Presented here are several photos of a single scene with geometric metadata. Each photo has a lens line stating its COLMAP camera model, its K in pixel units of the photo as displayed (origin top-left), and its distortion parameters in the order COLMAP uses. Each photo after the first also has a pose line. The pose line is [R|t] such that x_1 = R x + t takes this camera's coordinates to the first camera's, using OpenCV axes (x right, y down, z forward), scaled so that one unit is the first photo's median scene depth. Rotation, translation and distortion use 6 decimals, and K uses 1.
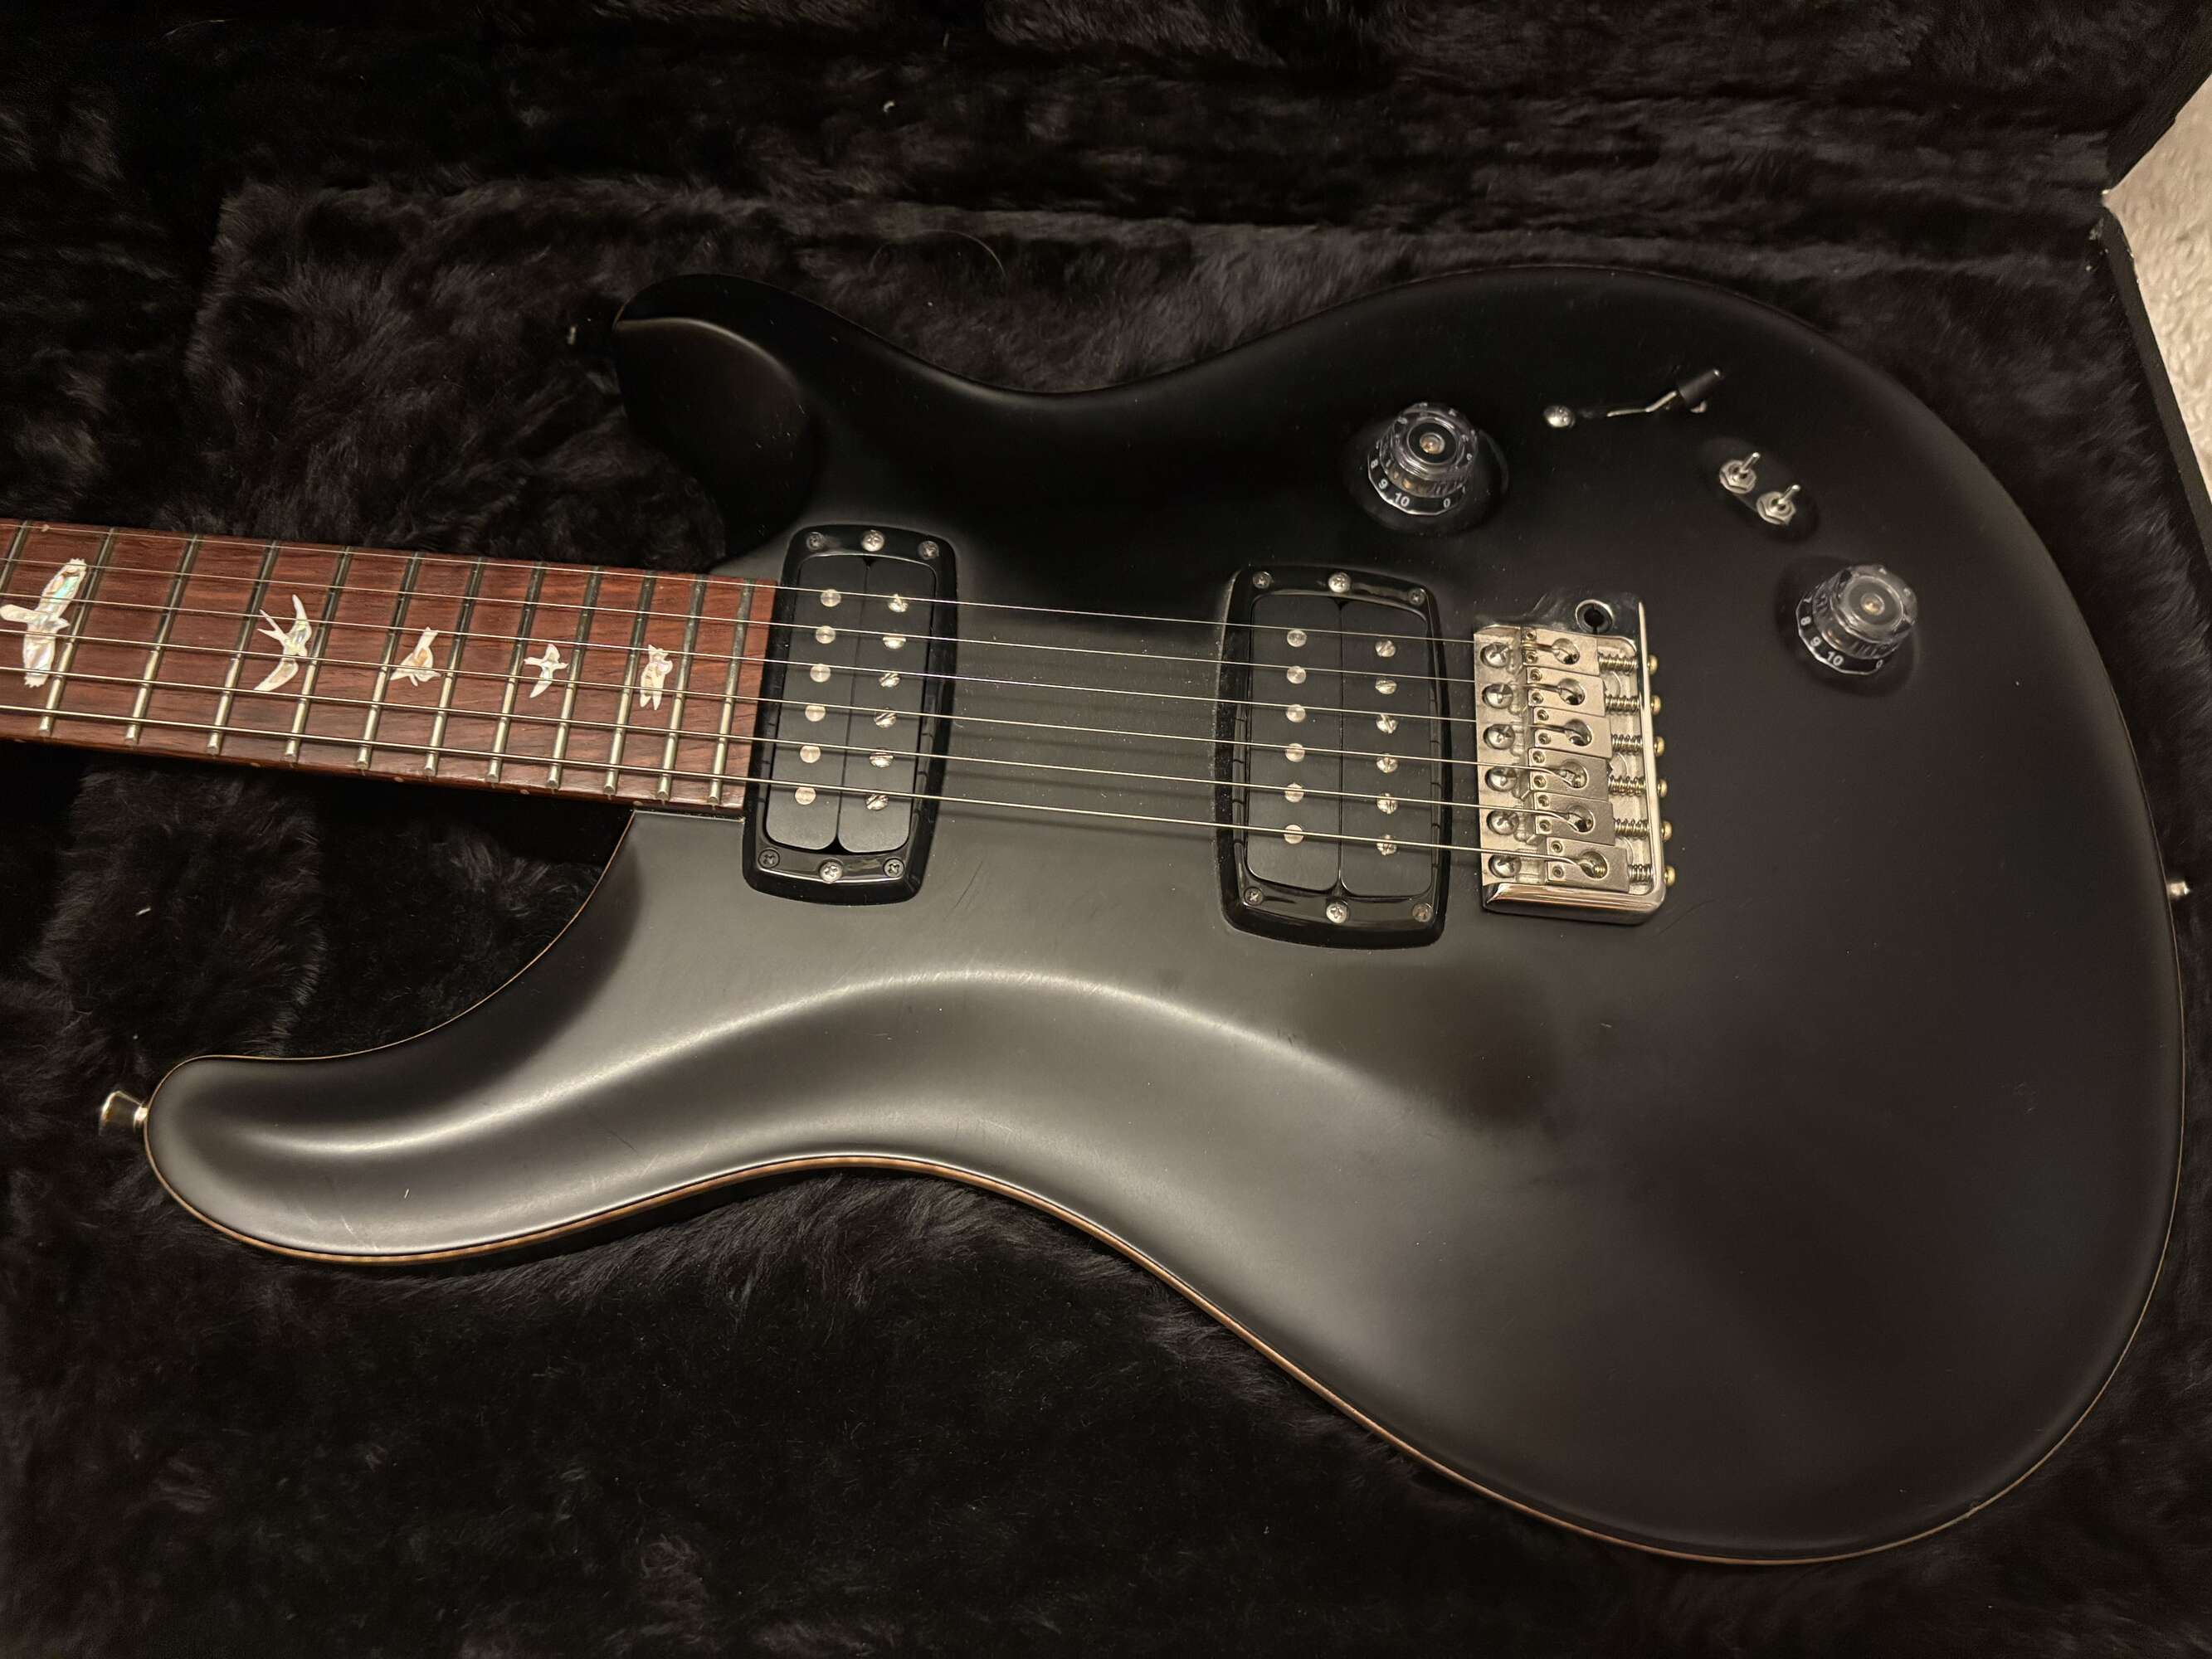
lens RADIAL K [[1687.7, 0, 1106.0], [0, 1687.7, 829.5], [0, 0, 1]] dist [0.031812, -0.096636]
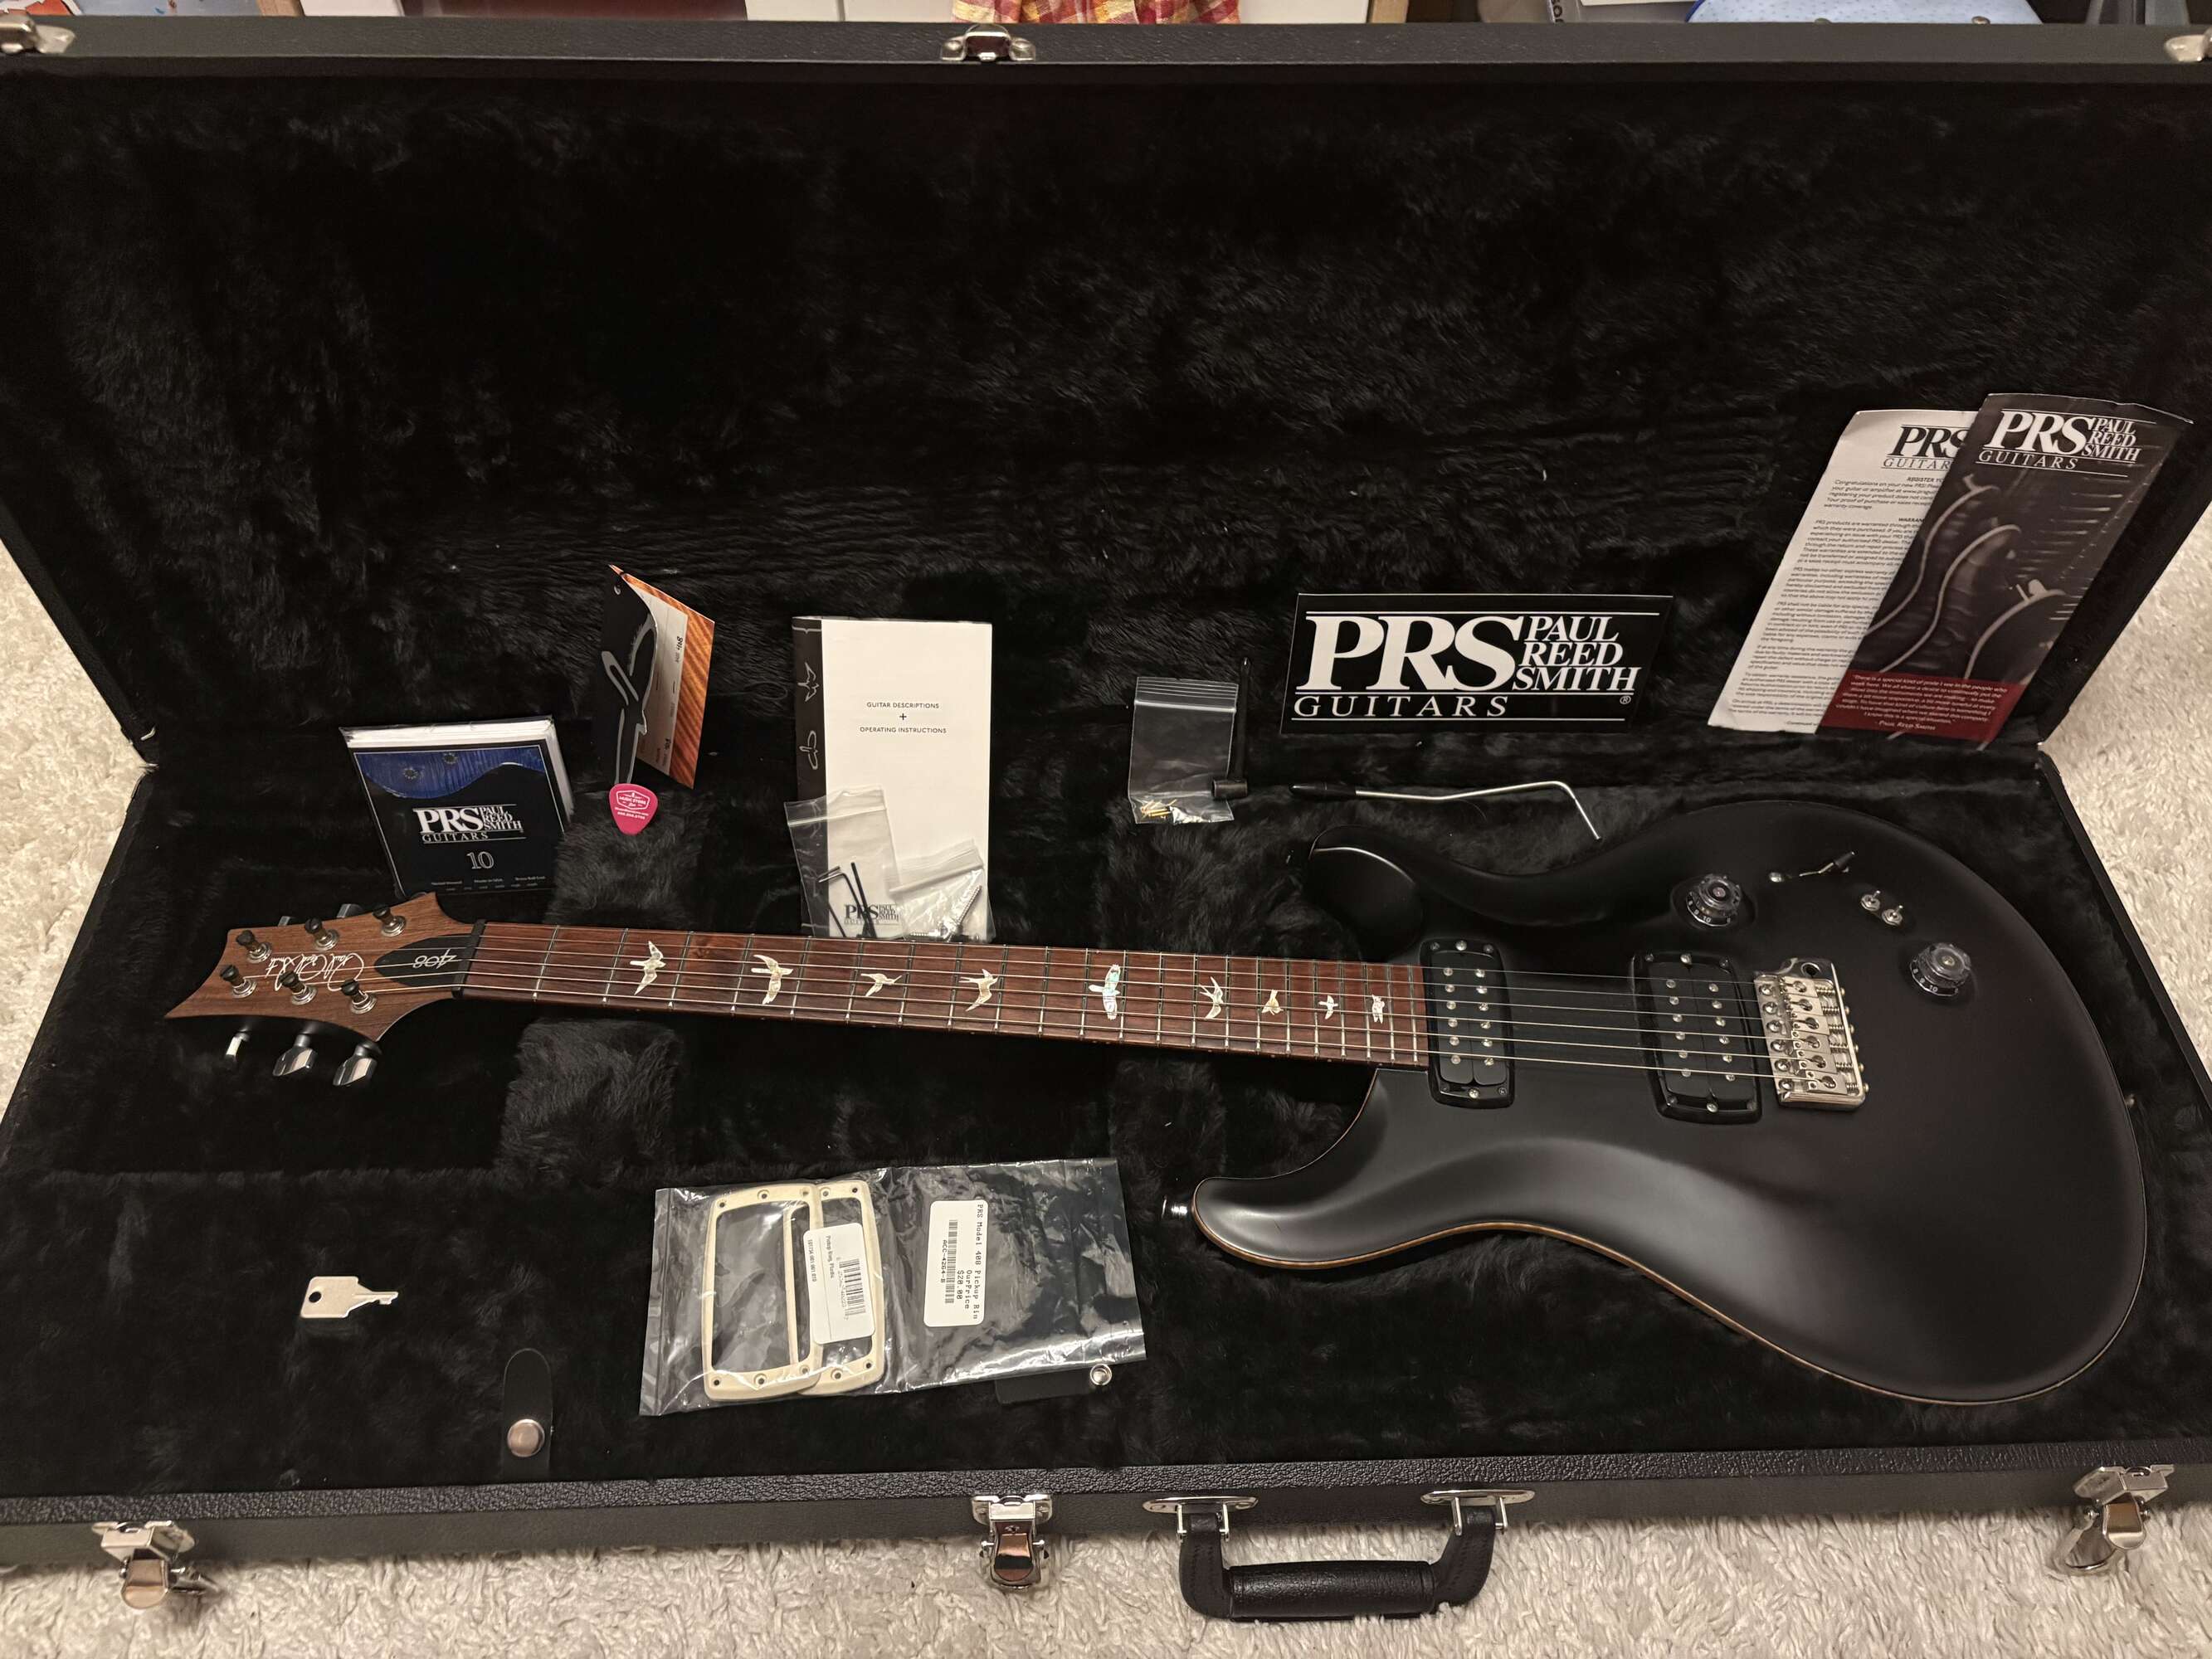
lens RADIAL K [[1677.4, 0, 1106.0], [0, 1677.4, 829.5], [0, 0, 1]] dist [-0.027134, 0.003999]
pose [[0.997594, -0.047269, -0.050716, -0.407458], [0.032281, 0.964094, -0.263591, 0.195329], [0.061355, 0.261320, 0.963300, -0.941078]]
